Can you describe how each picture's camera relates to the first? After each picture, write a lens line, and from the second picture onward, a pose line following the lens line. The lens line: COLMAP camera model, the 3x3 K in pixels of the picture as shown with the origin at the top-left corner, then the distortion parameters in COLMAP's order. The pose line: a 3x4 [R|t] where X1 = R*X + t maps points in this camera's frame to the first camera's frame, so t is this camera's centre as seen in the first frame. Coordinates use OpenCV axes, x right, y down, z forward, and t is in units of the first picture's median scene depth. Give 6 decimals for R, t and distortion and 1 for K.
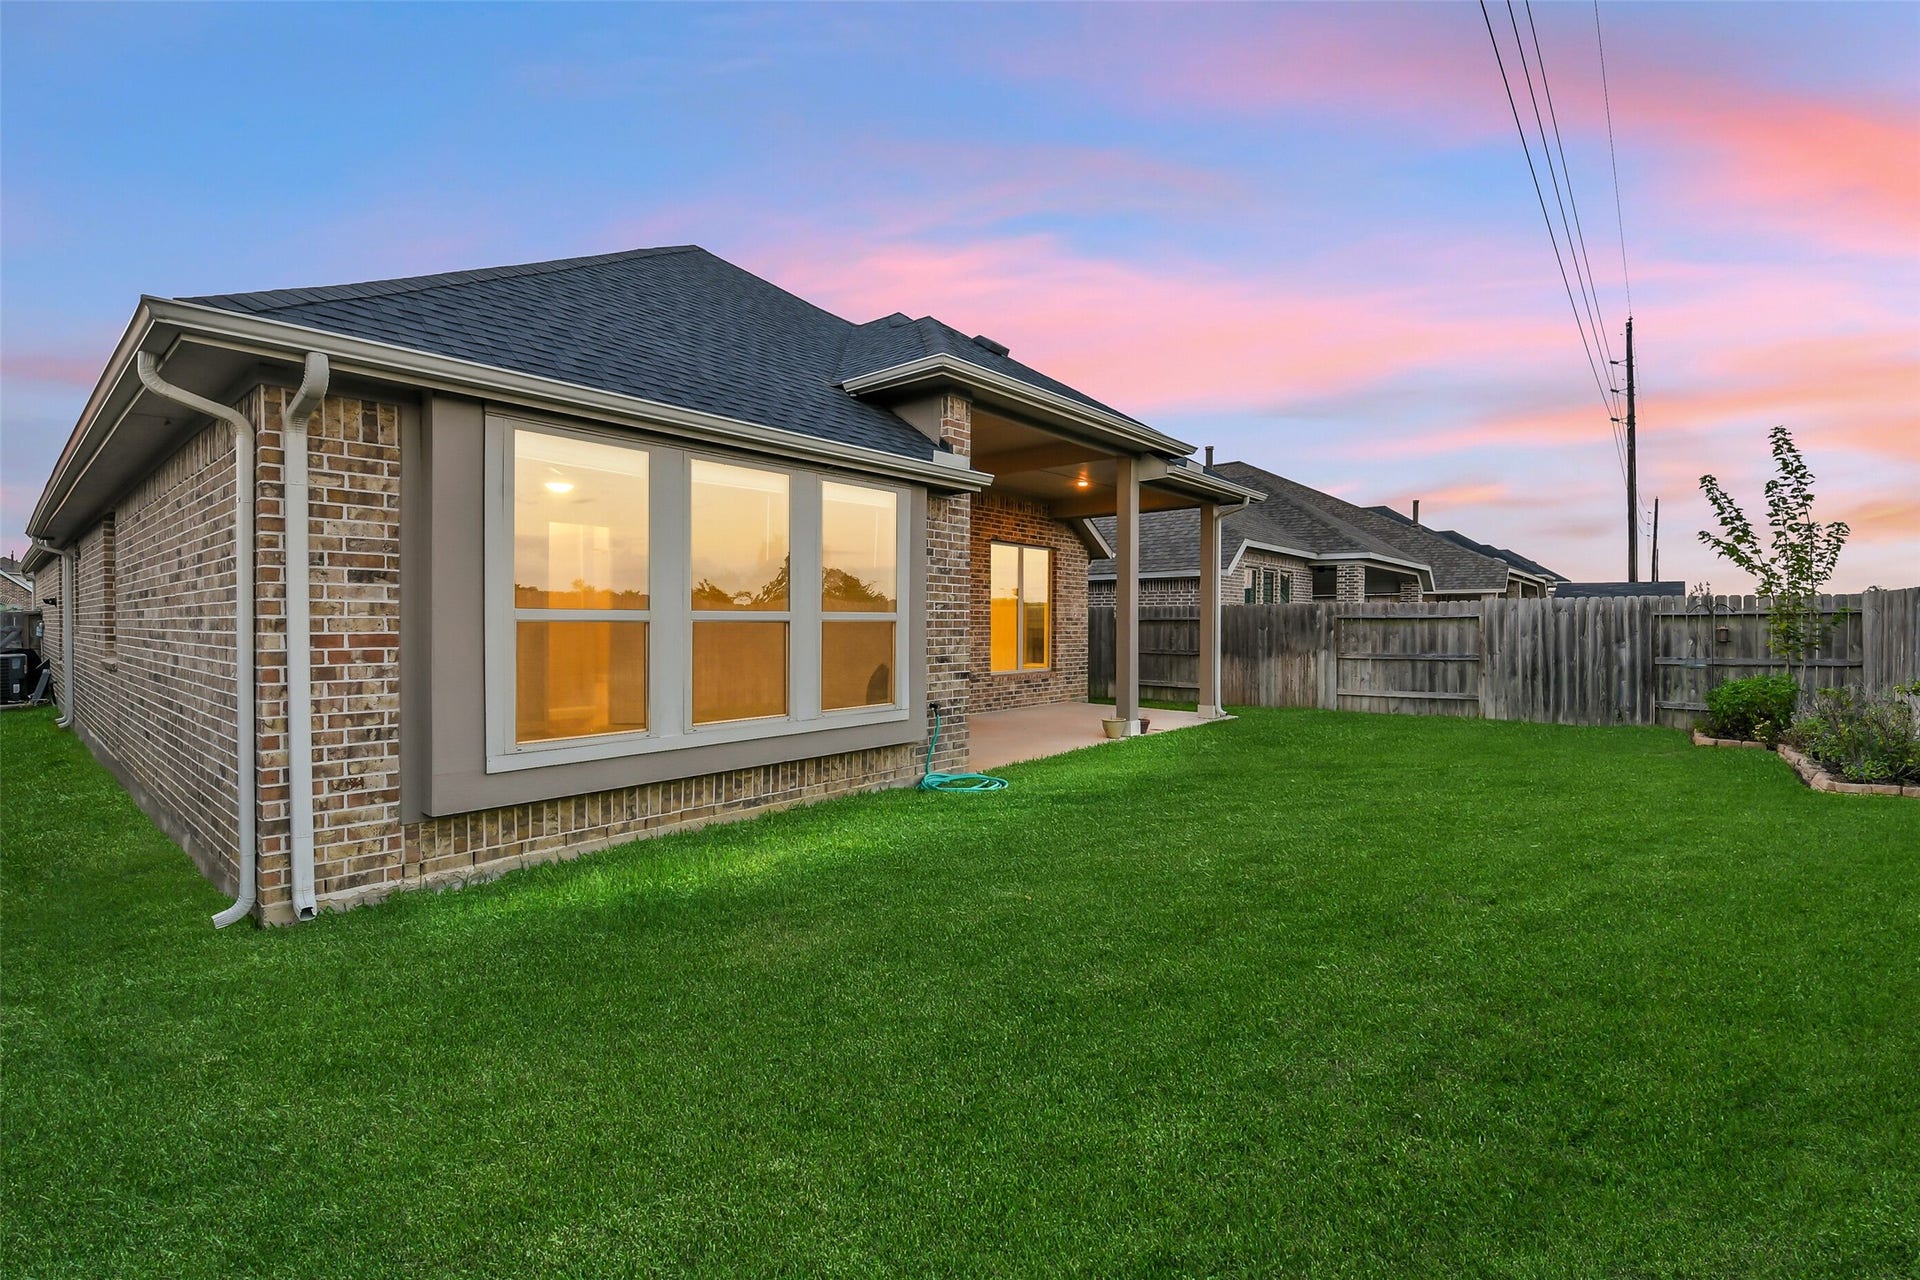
lens RADIAL K [[842.0, 0, 960.7], [0, 842.0, 625.5], [0, 0, 1]] dist [-0.007088, -0.003065]
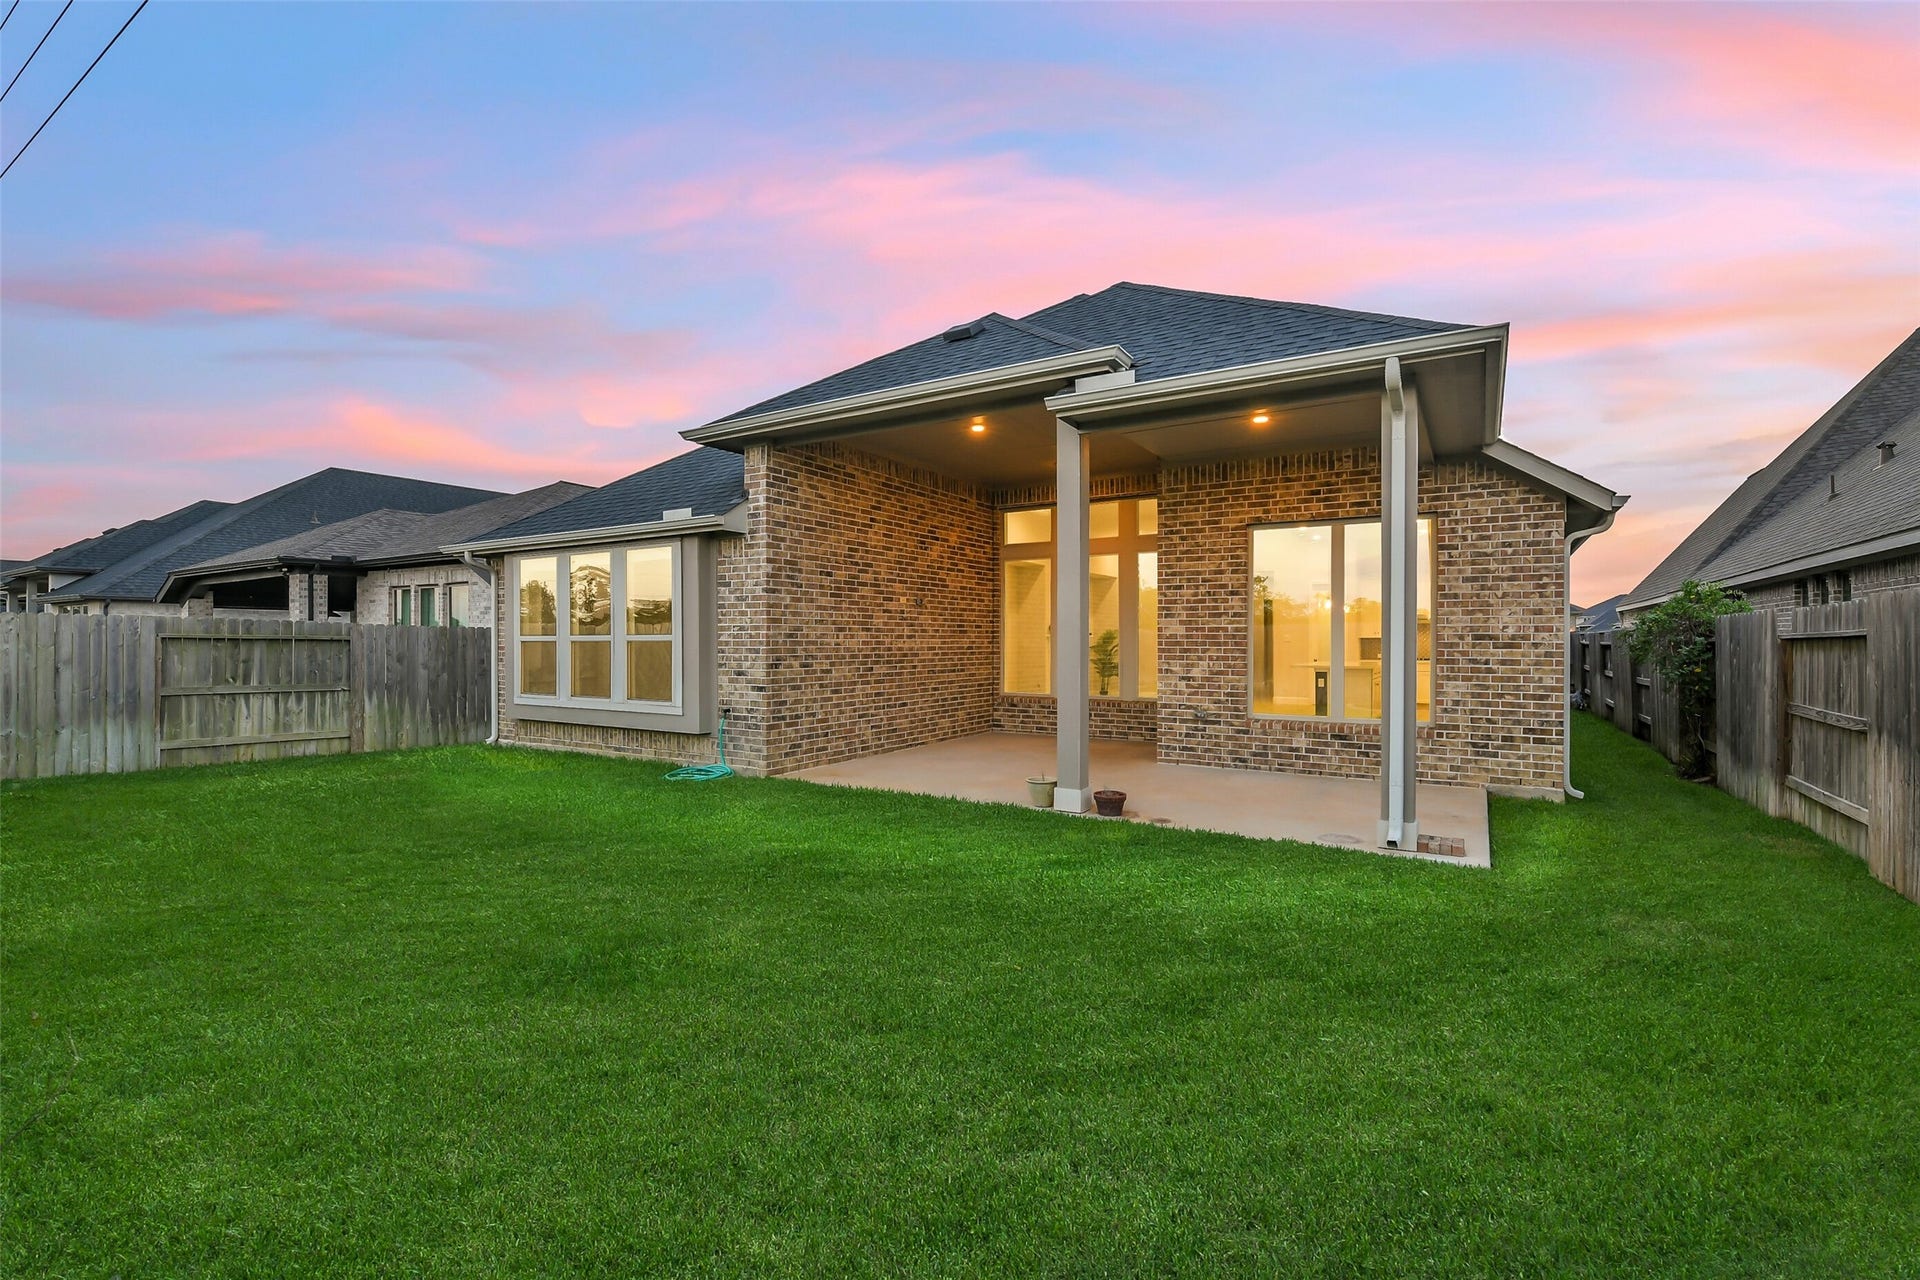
lens RADIAL K [[842.0, 0, 951.2], [0, 842.0, 644.3], [0, 0, 1]] dist [-0.007088, -0.003065]
pose [[0.136674, 0.003926, -0.990608, 1.198525], [-0.005152, 0.999981, 0.003252, -0.005765], [0.990603, 0.004659, 0.136692, 1.136743]]
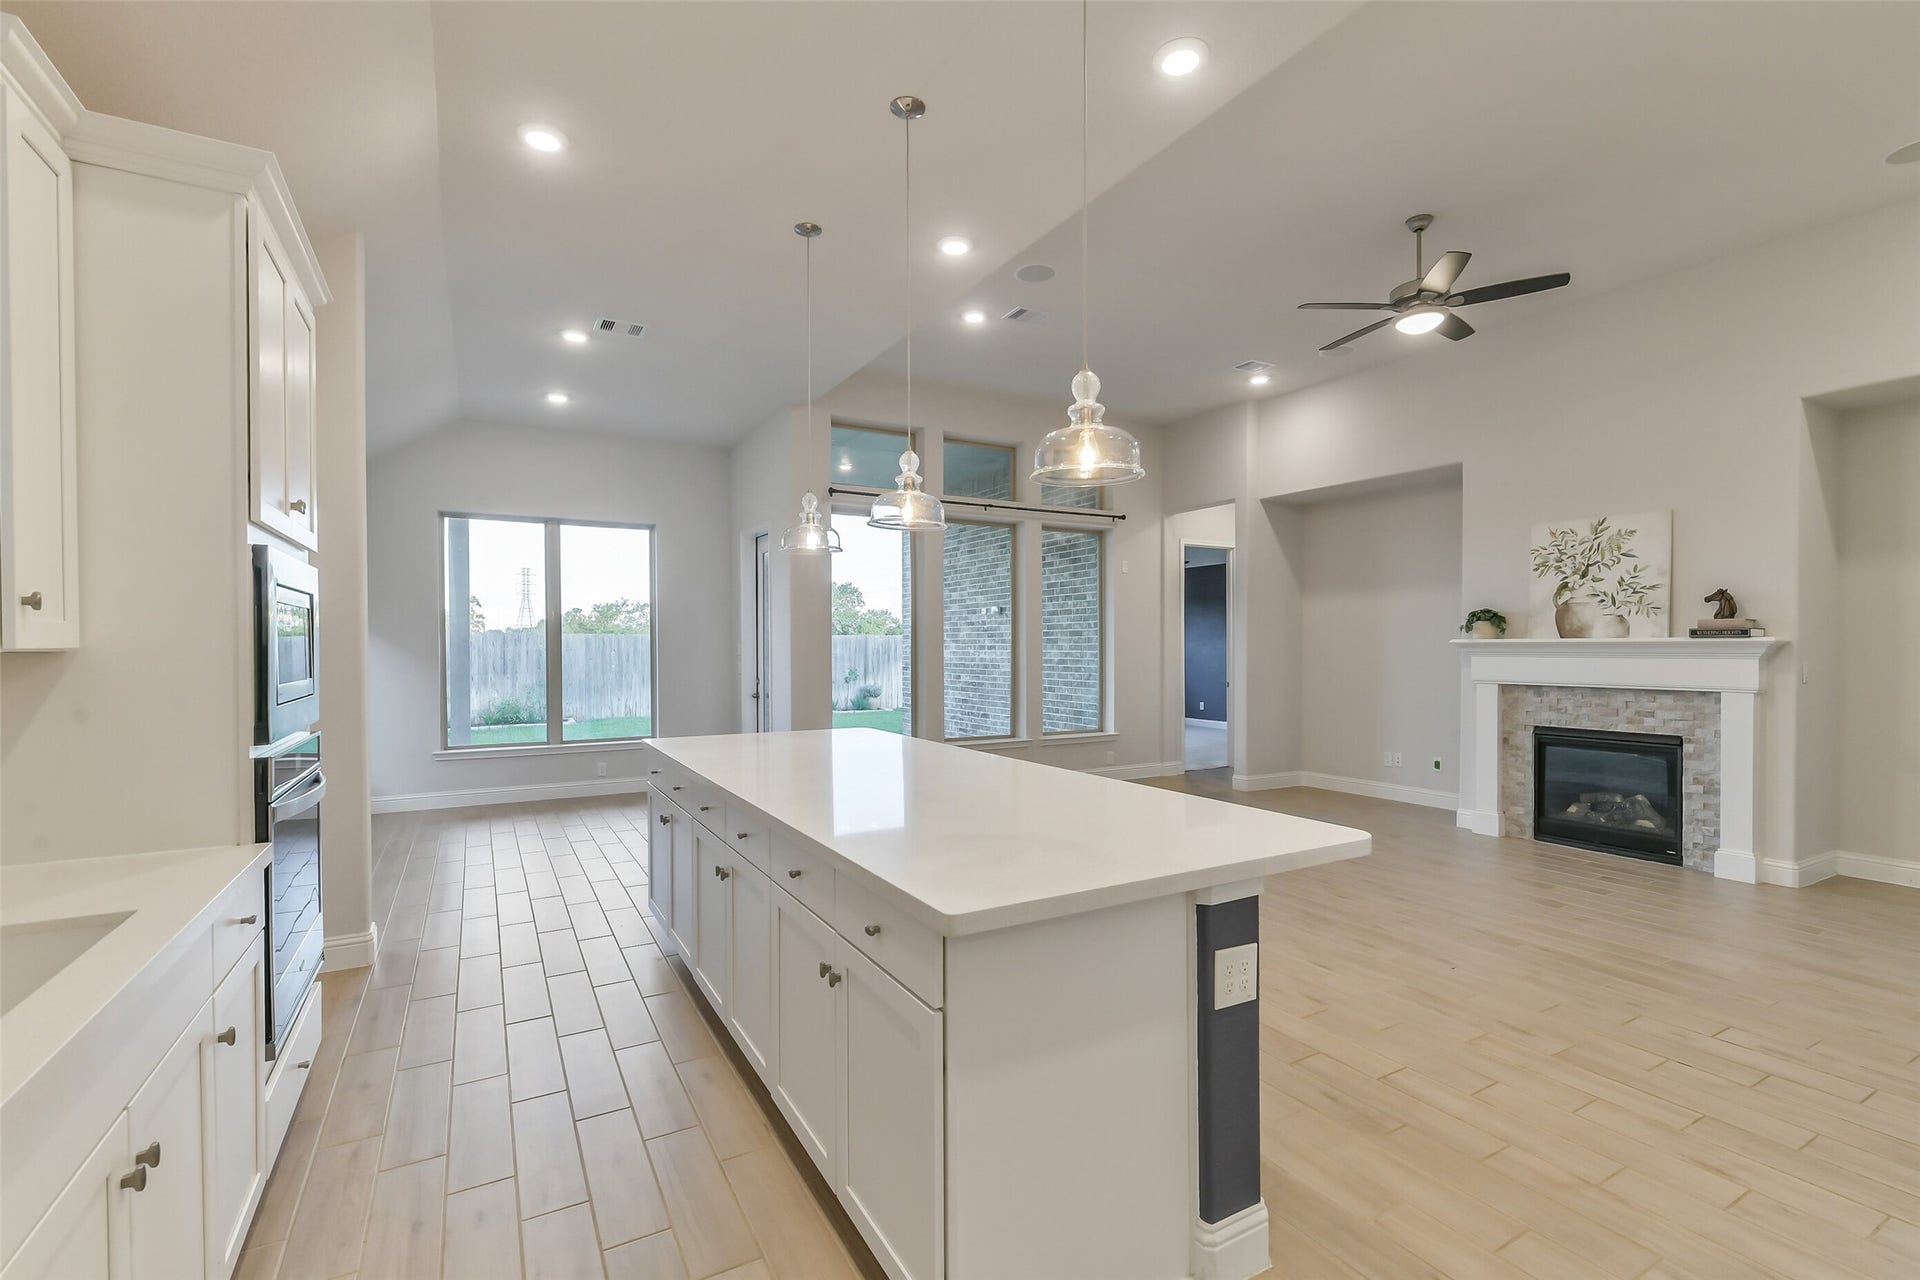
lens RADIAL K [[842.0, 0, 962.6], [0, 842.0, 663.6], [0, 0, 1]] dist [-0.007088, -0.003065]
pose [[-0.940811, -0.005915, 0.338881, -0.685874], [0.002527, 0.999698, 0.024465, -0.021737], [-0.338923, 0.023873, -0.940511, 2.615076]]
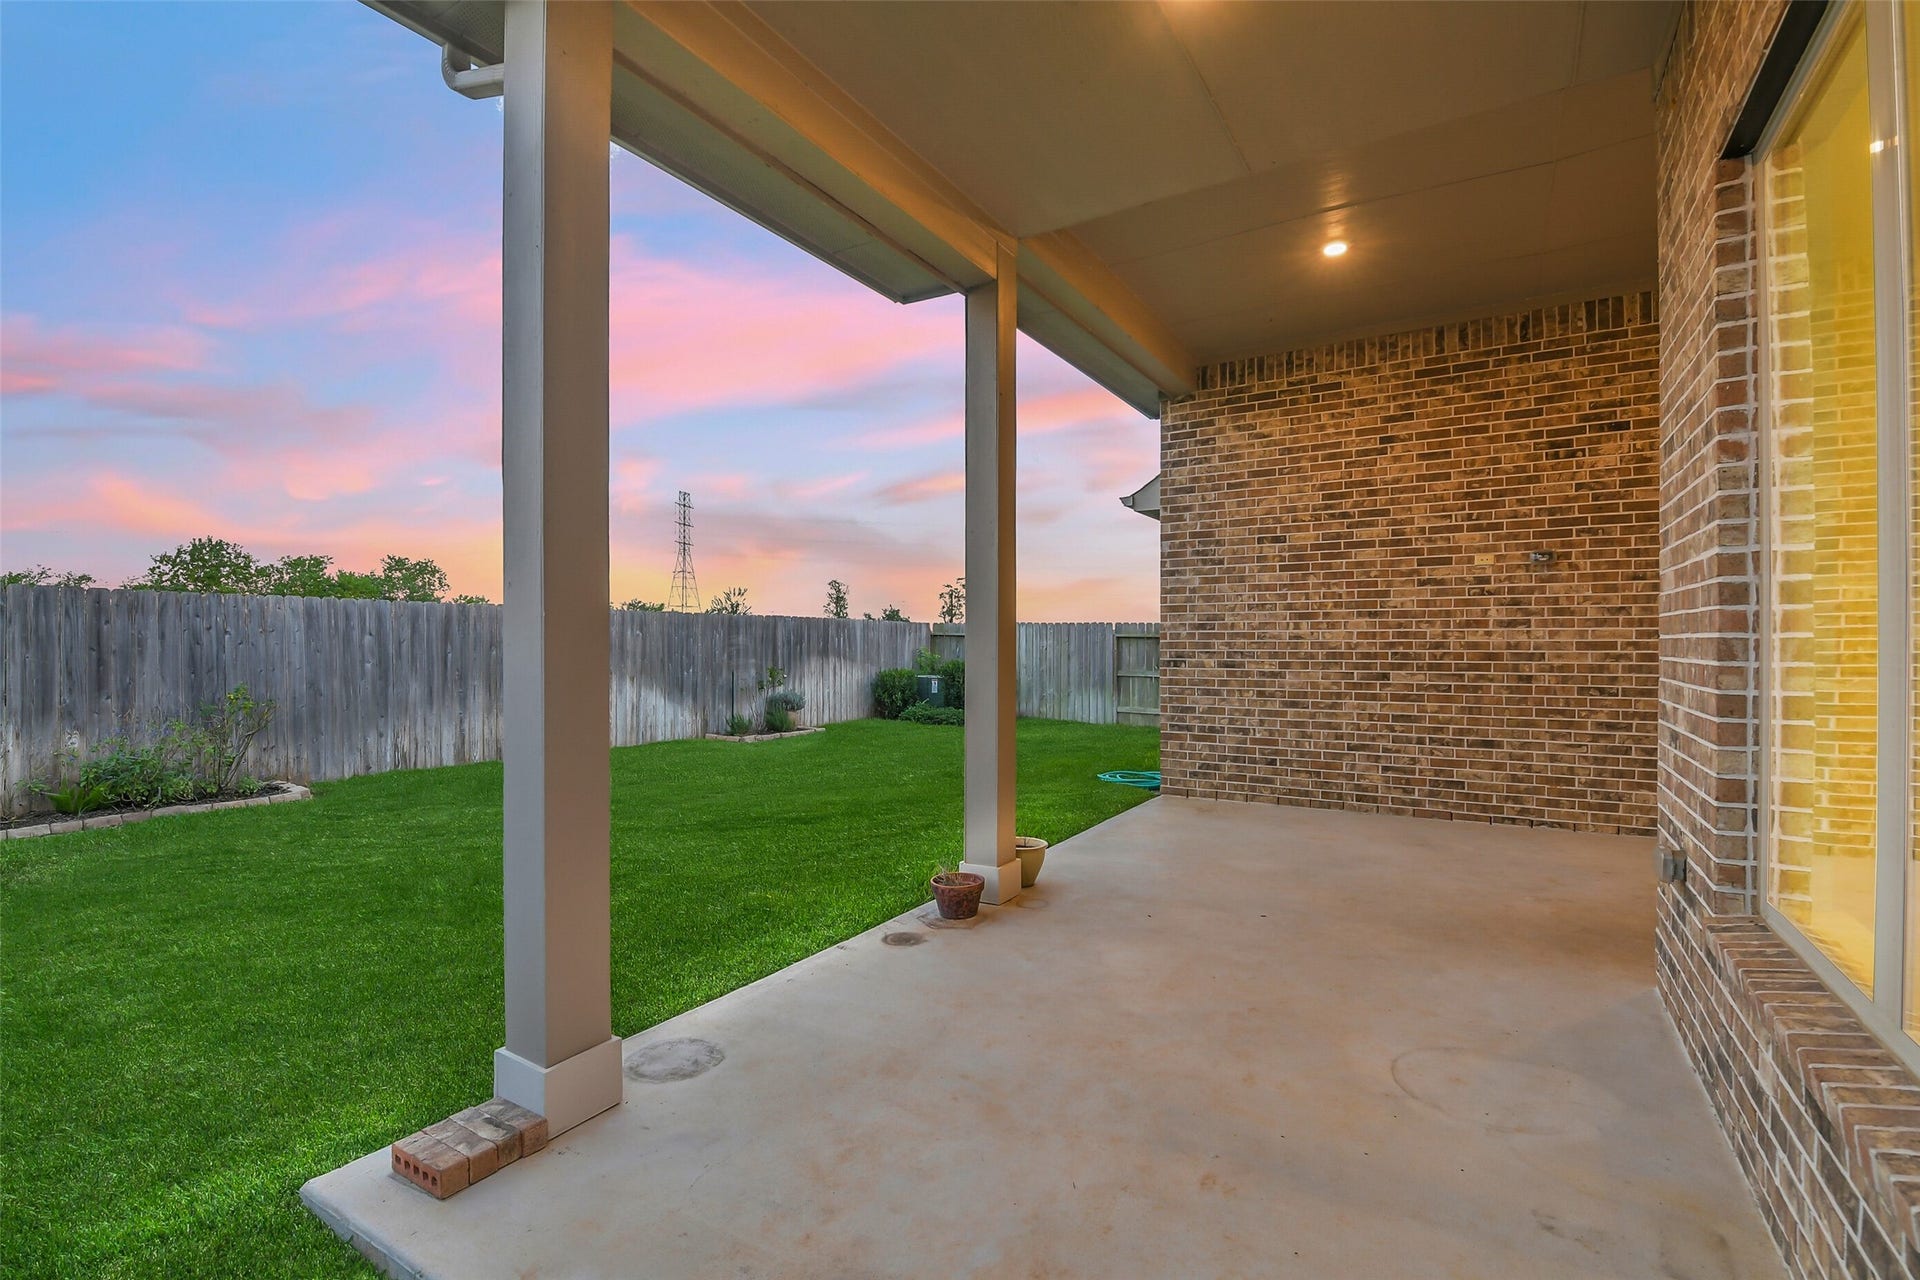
lens RADIAL K [[842.0, 0, 957.3], [0, 842.0, 648.7], [0, 0, 1]] dist [-0.007088, -0.003065]
pose [[-0.989782, -0.000701, -0.142585, 0.386414], [-0.002030, 0.999956, 0.009172, 0.003949], [0.142572, 0.009368, -0.989740, 1.982258]]
